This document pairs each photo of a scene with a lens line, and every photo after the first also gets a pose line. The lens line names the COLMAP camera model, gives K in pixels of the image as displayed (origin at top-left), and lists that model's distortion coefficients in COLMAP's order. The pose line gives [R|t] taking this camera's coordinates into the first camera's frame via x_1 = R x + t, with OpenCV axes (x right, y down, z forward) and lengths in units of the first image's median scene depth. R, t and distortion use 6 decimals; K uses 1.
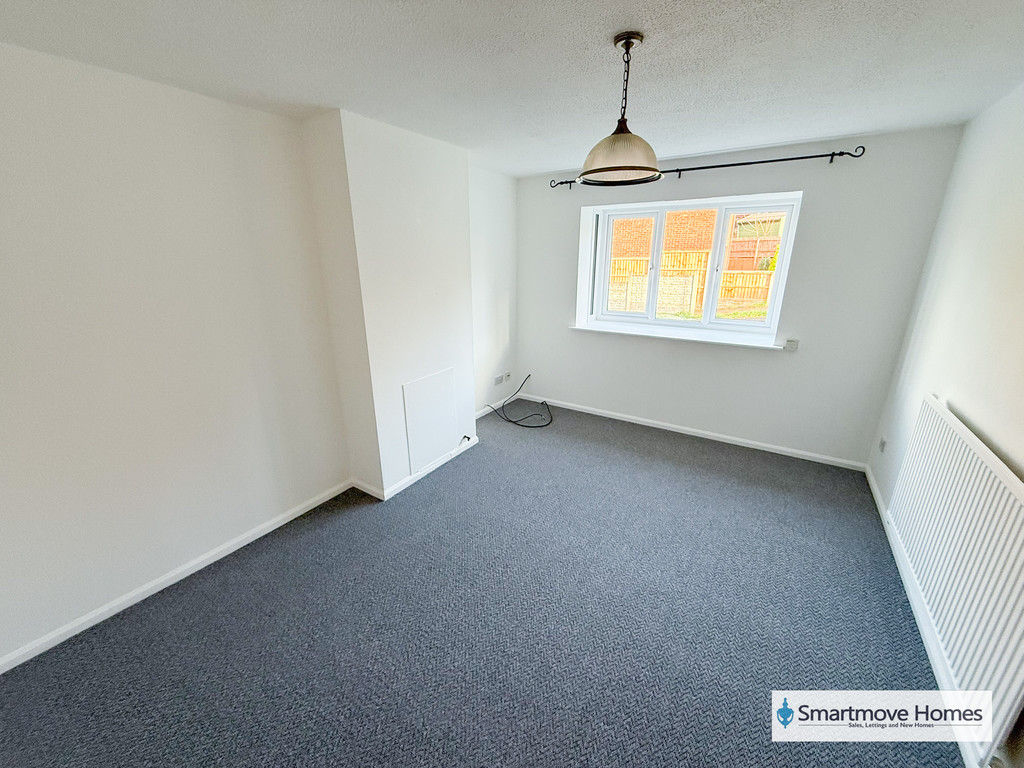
lens RADIAL K [[407.7, 0, 512.0], [0, 407.7, 384.0], [0, 0, 1]] dist [-0.001586, -0.000382]
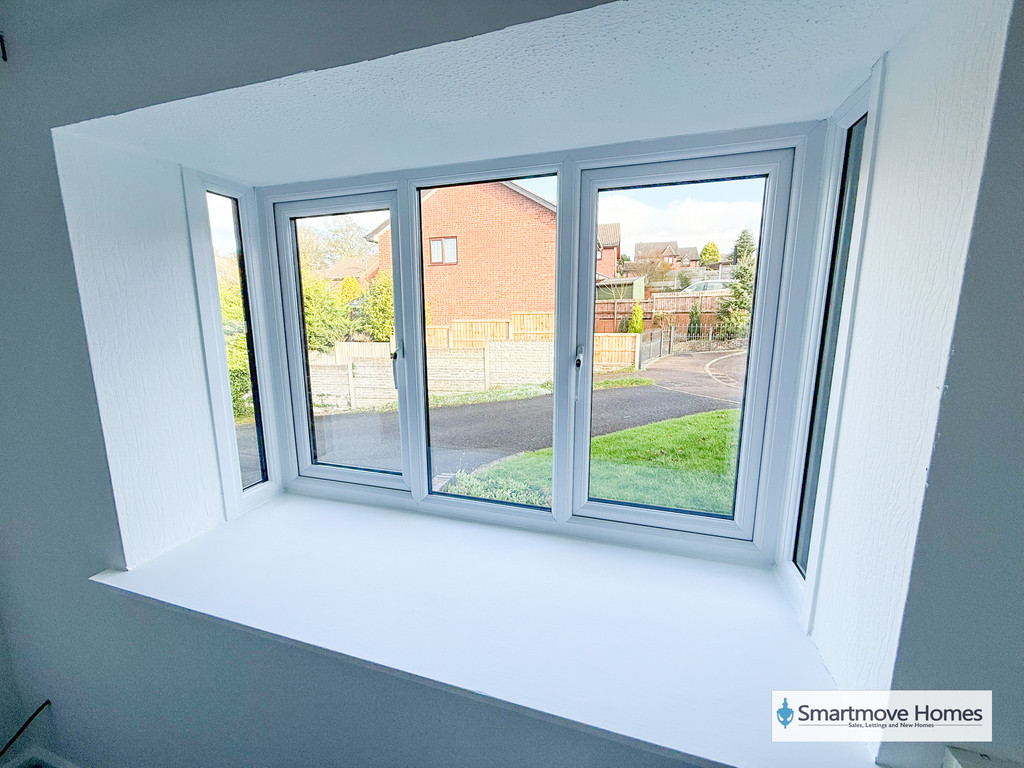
lens RADIAL K [[407.7, 0, 512.0], [0, 407.7, 384.0], [0, 0, 1]] dist [-0.001586, -0.000382]
pose [[0.960793, -0.045527, 0.273504, 0.103675], [0.083659, 0.988055, -0.129419, -0.063849], [-0.264345, 0.147226, 0.953124, 0.199250]]
